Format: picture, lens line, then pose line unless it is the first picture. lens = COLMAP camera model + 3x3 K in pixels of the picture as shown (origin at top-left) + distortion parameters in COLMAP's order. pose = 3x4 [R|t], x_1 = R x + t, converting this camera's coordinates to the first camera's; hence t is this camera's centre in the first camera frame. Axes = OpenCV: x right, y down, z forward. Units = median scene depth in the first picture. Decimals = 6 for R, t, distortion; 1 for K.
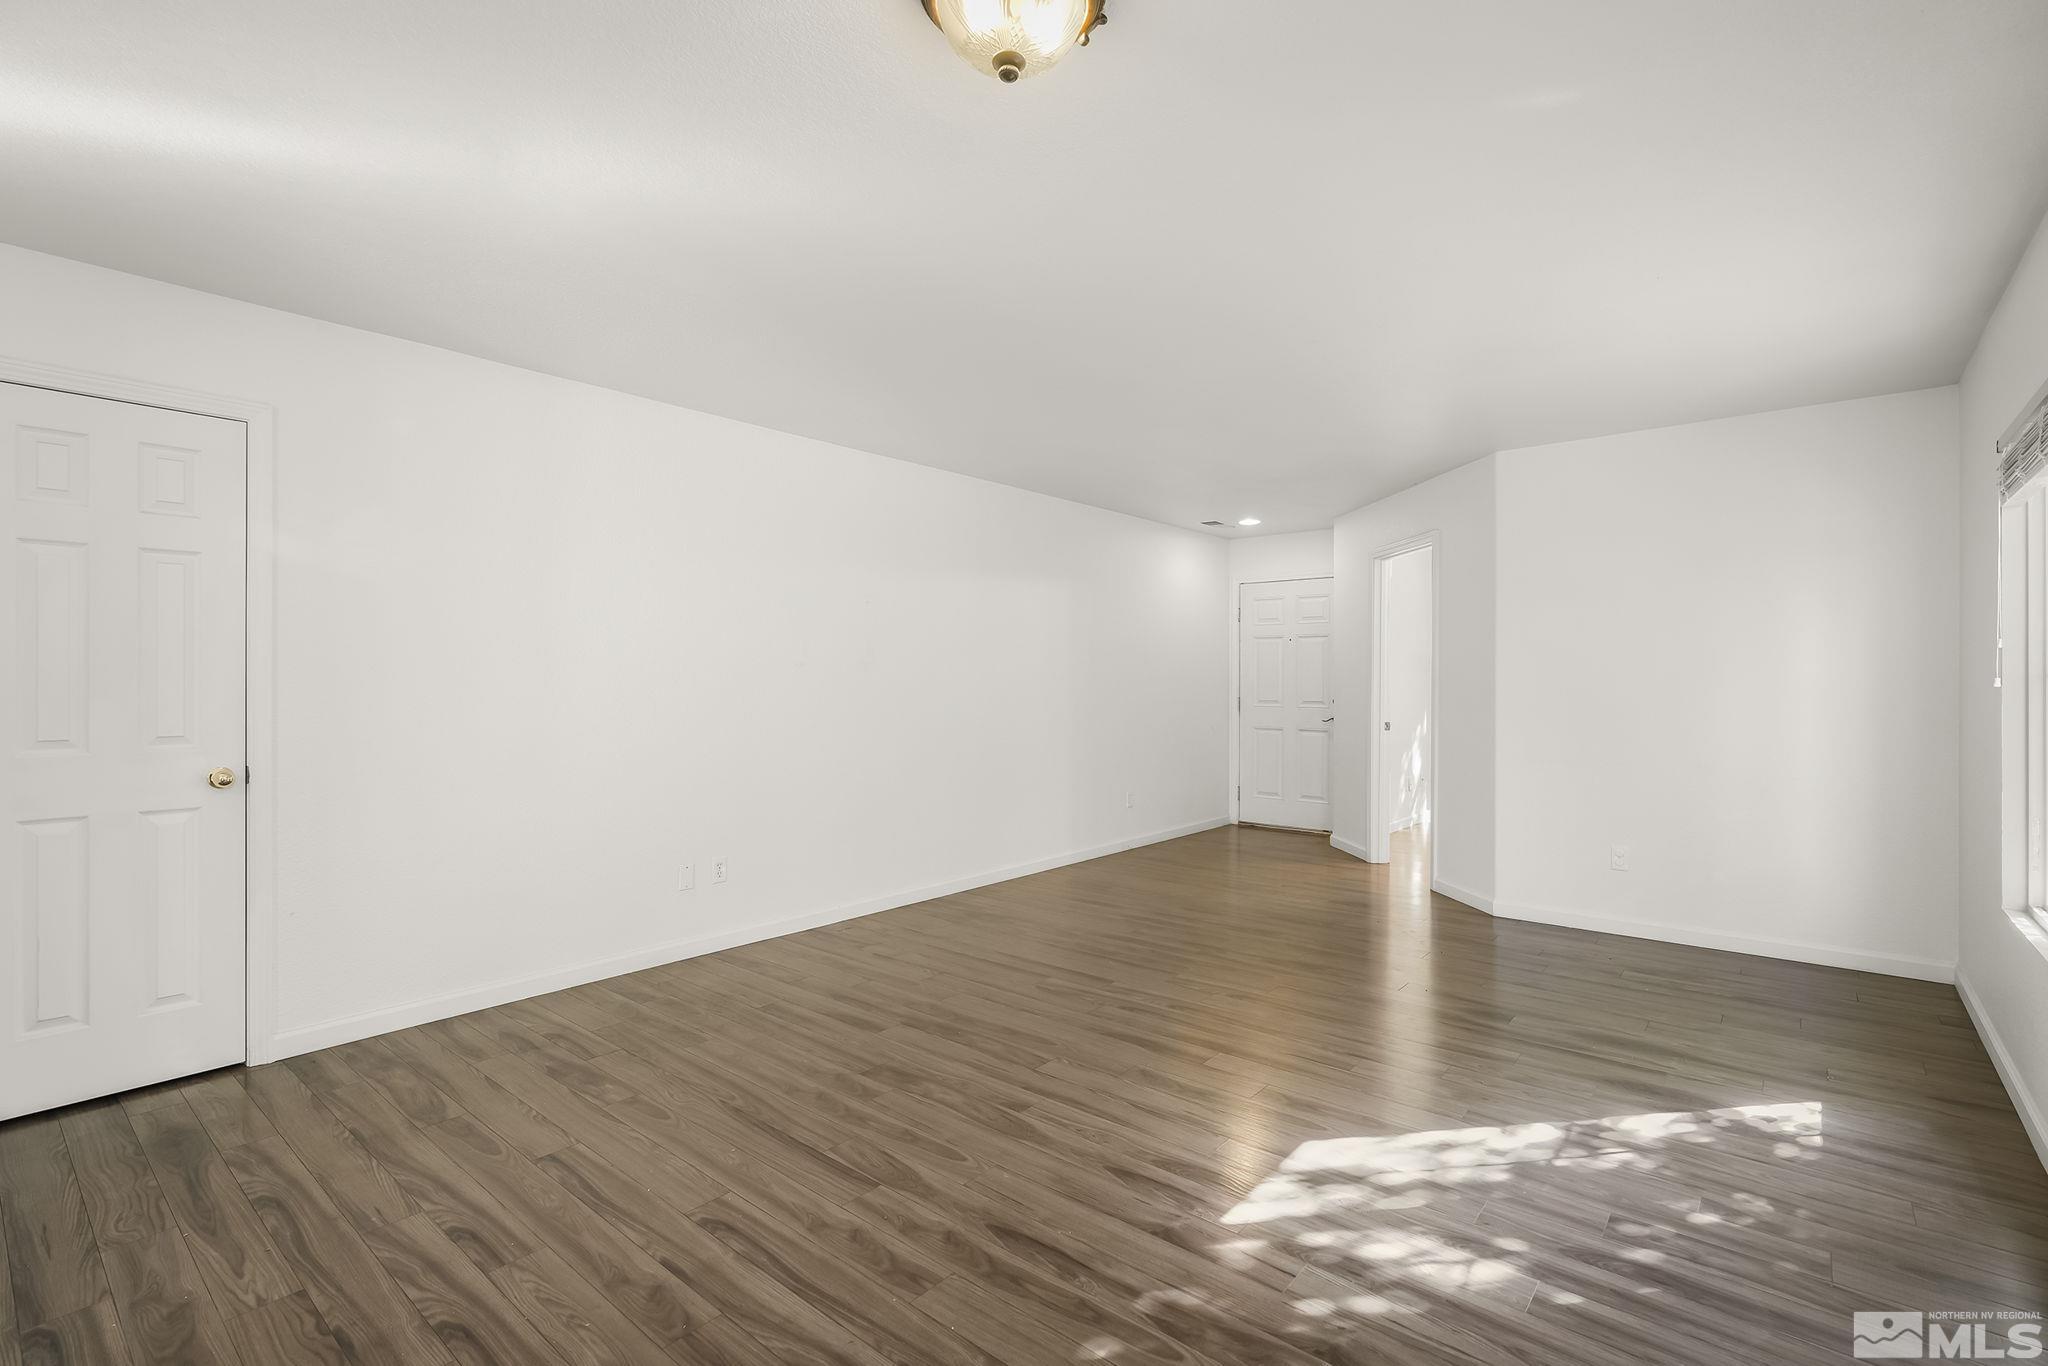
lens RADIAL K [[930.7, 0, 1020.5], [0, 930.7, 683.1], [0, 0, 1]] dist [-0.007837, -0.001214]
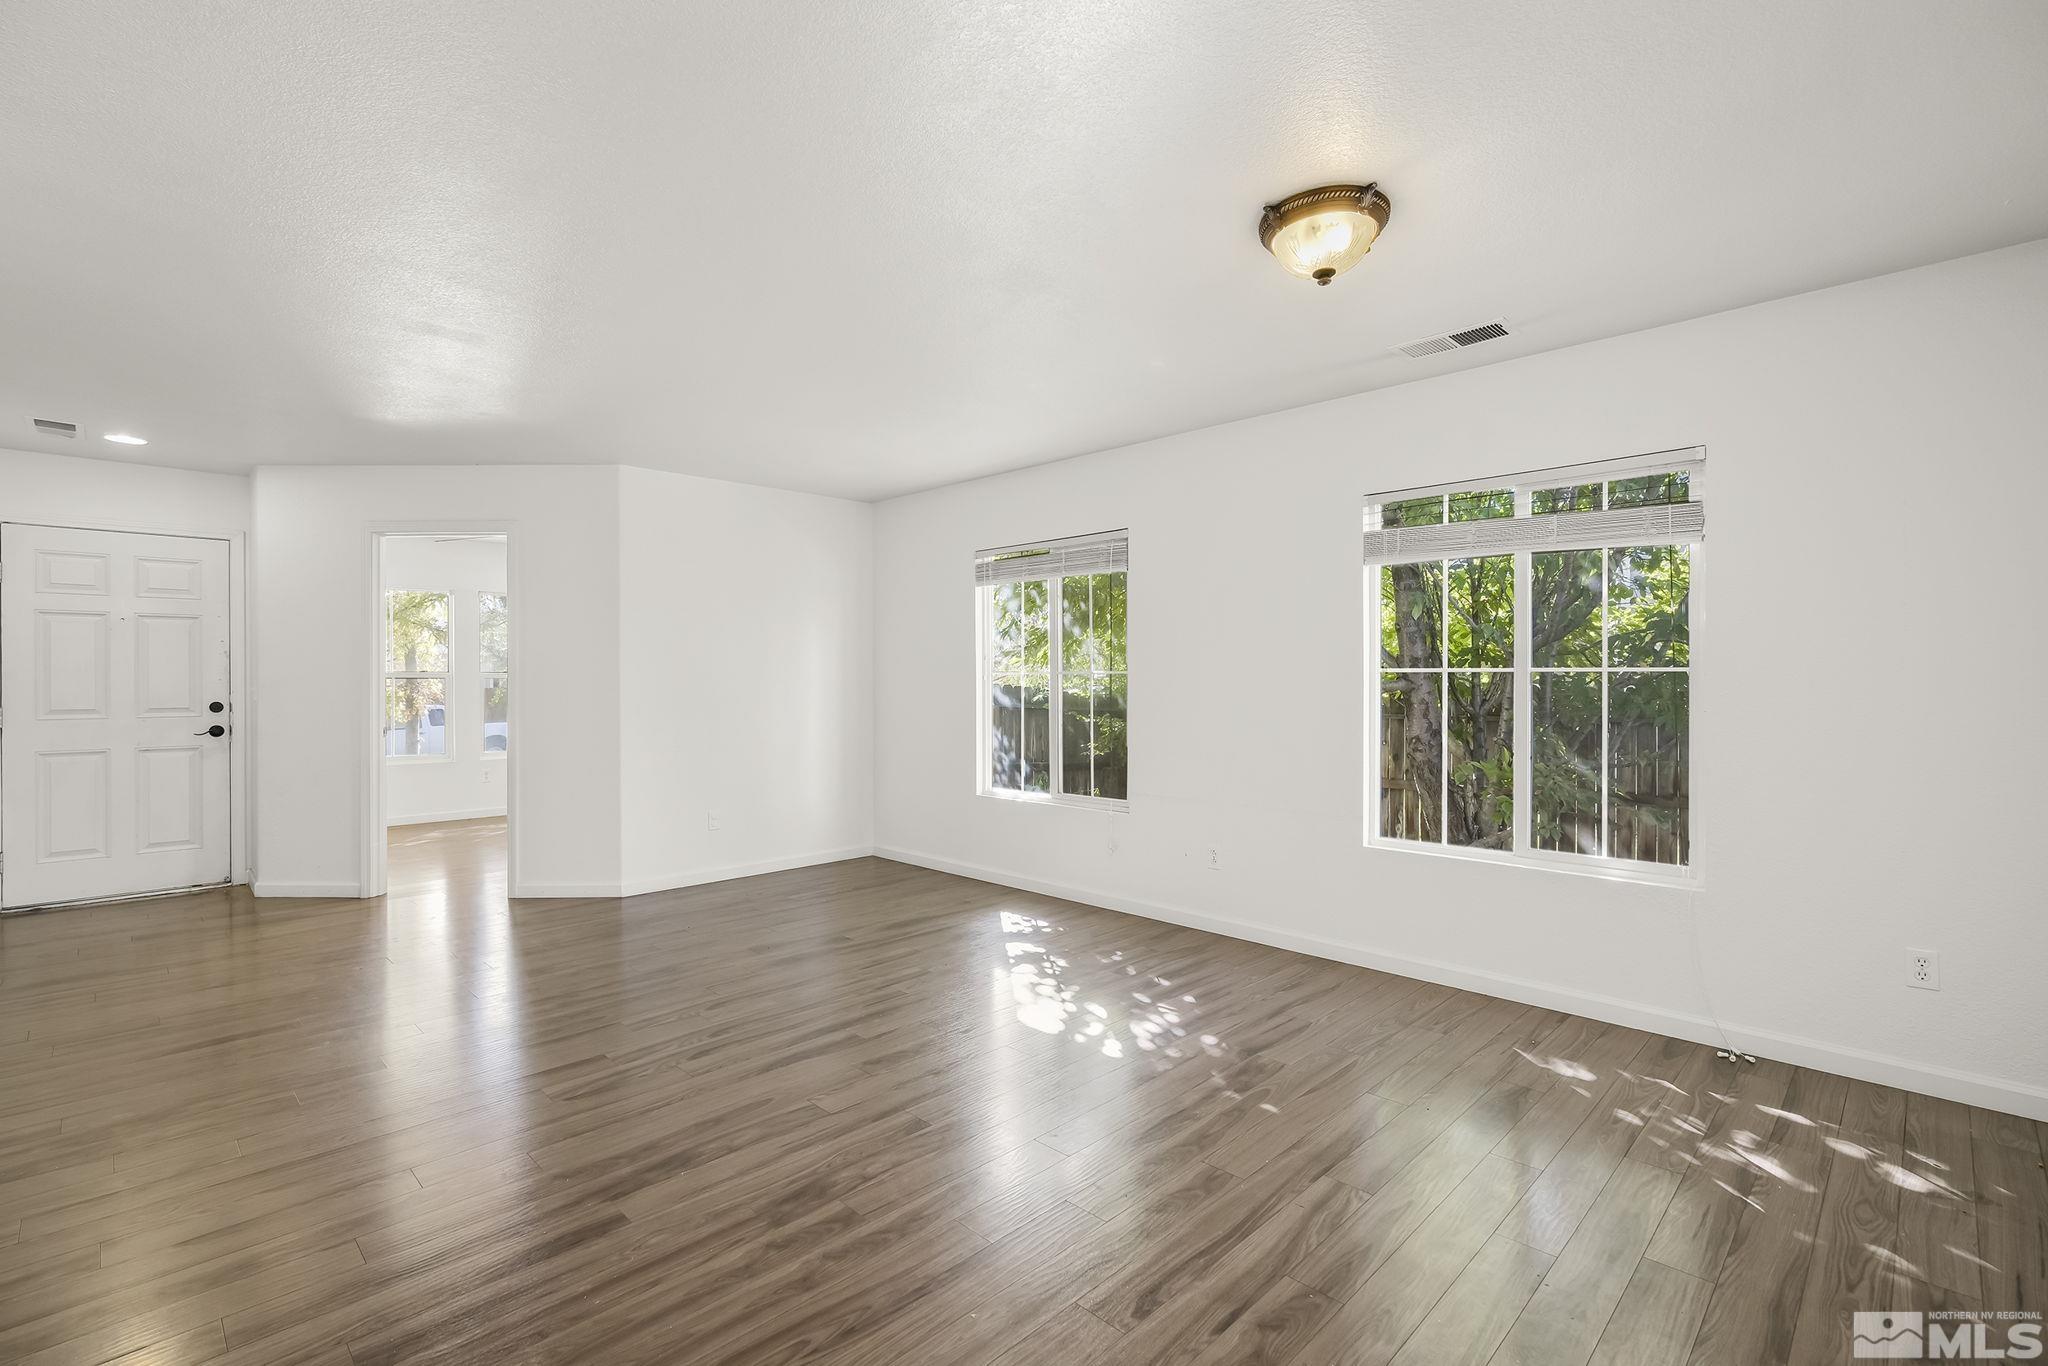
lens RADIAL K [[930.7, 0, 1028.3], [0, 930.7, 676.7], [0, 0, 1]] dist [-0.007837, -0.001214]
pose [[0.075999, -0.000503, 0.997108, -0.857267], [0.007109, 0.999975, -0.000038, -0.000121], [-0.997083, 0.007091, 0.076000, 0.743548]]
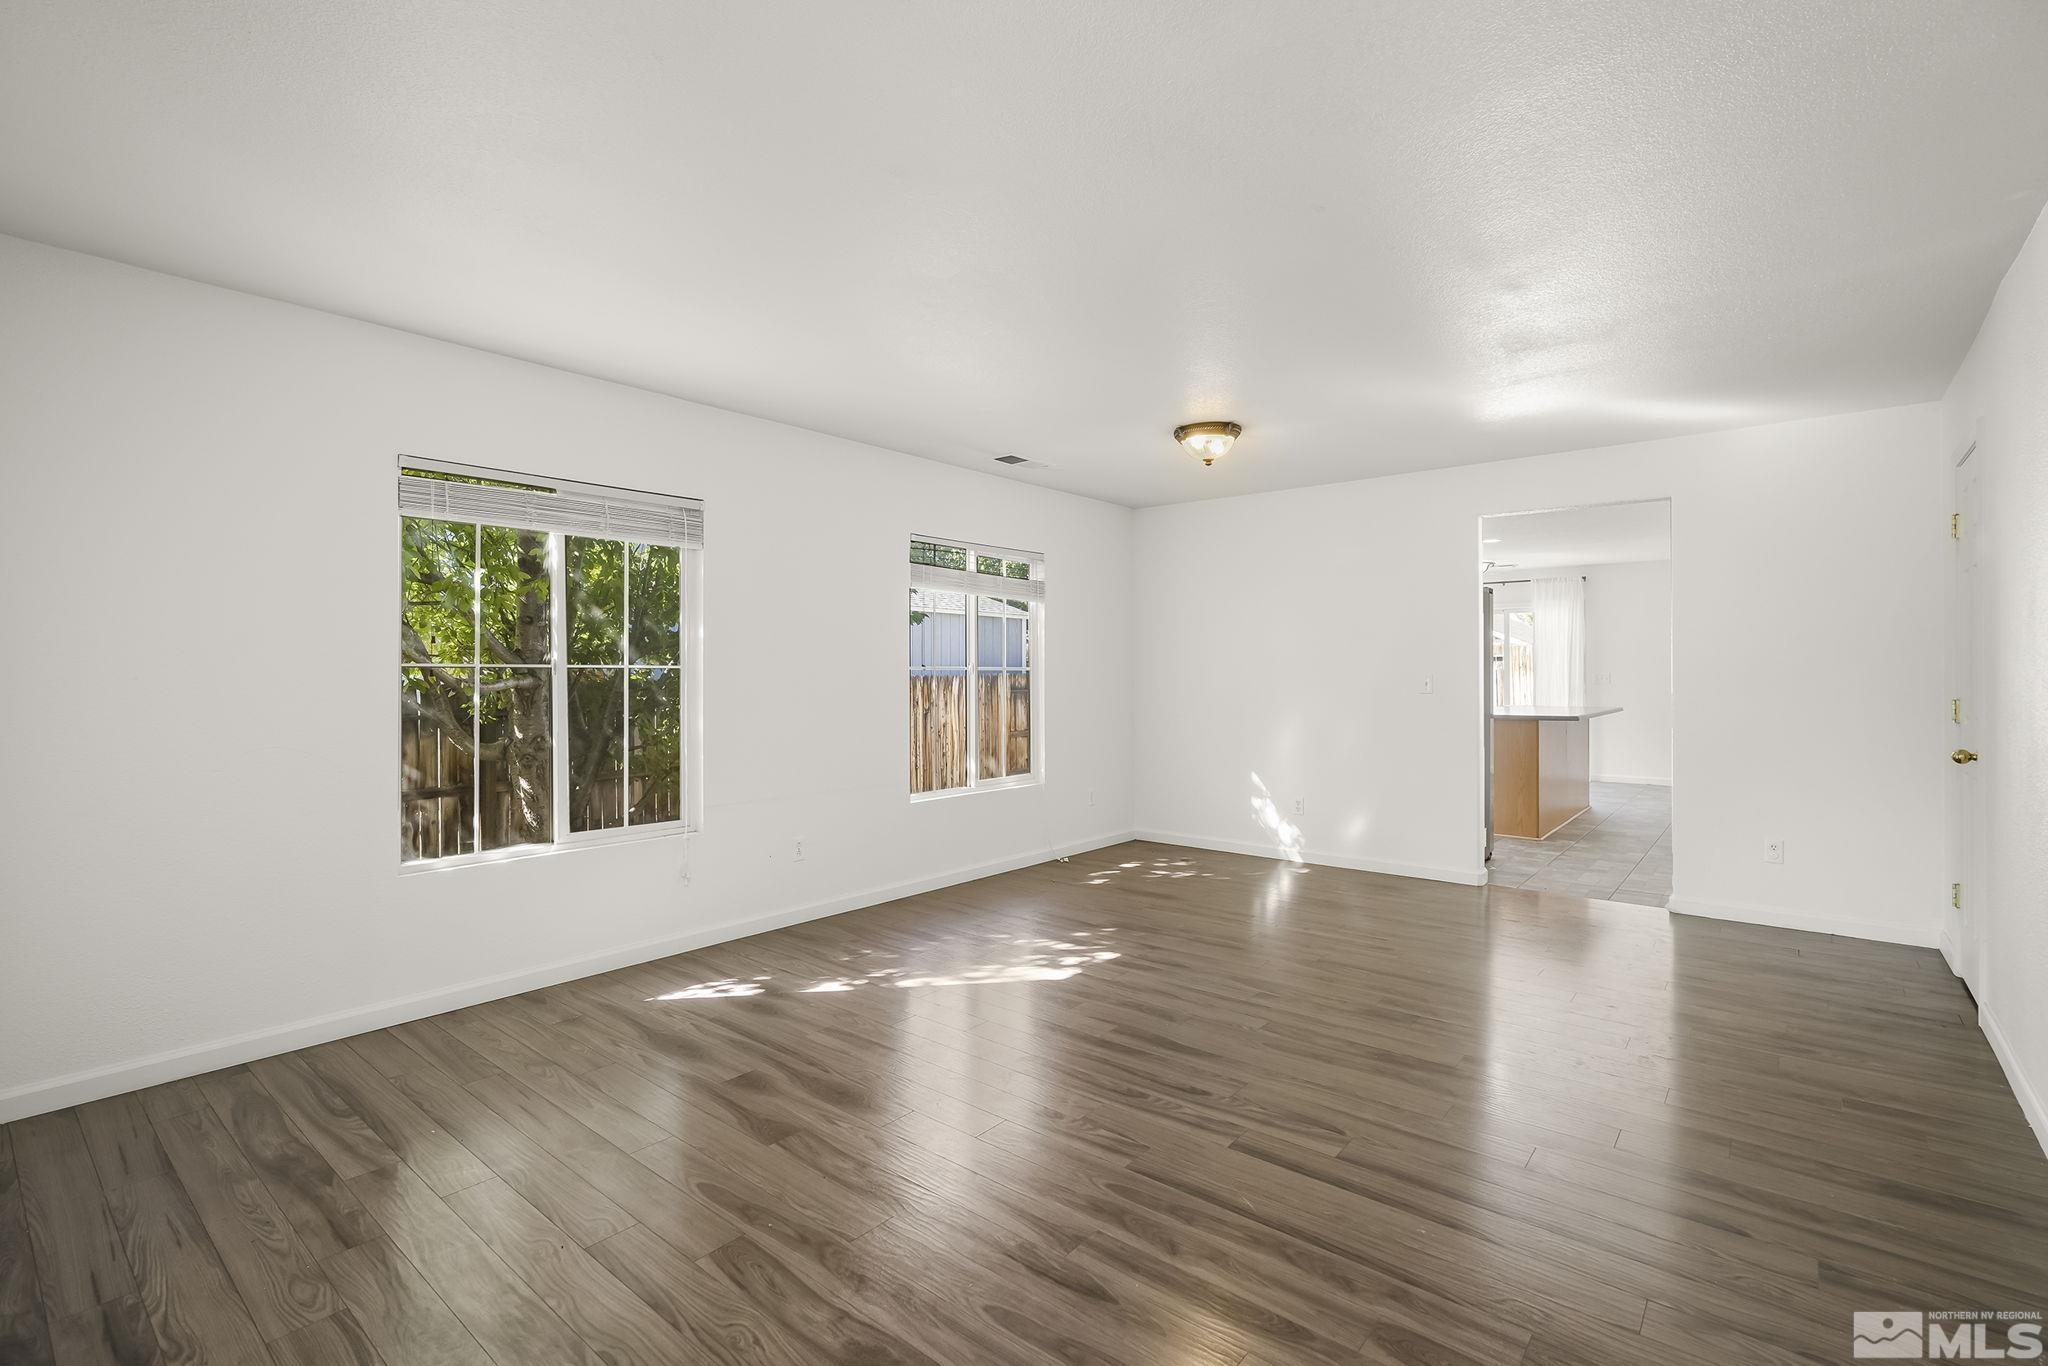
lens RADIAL K [[930.7, 0, 1030.4], [0, 930.7, 678.3], [0, 0, 1]] dist [-0.007837, -0.001214]
pose [[-0.999879, 0.000709, -0.015532, 0.319132], [0.000501, 0.999910, 0.013421, -0.009508], [0.015540, 0.013412, -0.999789, 2.105873]]
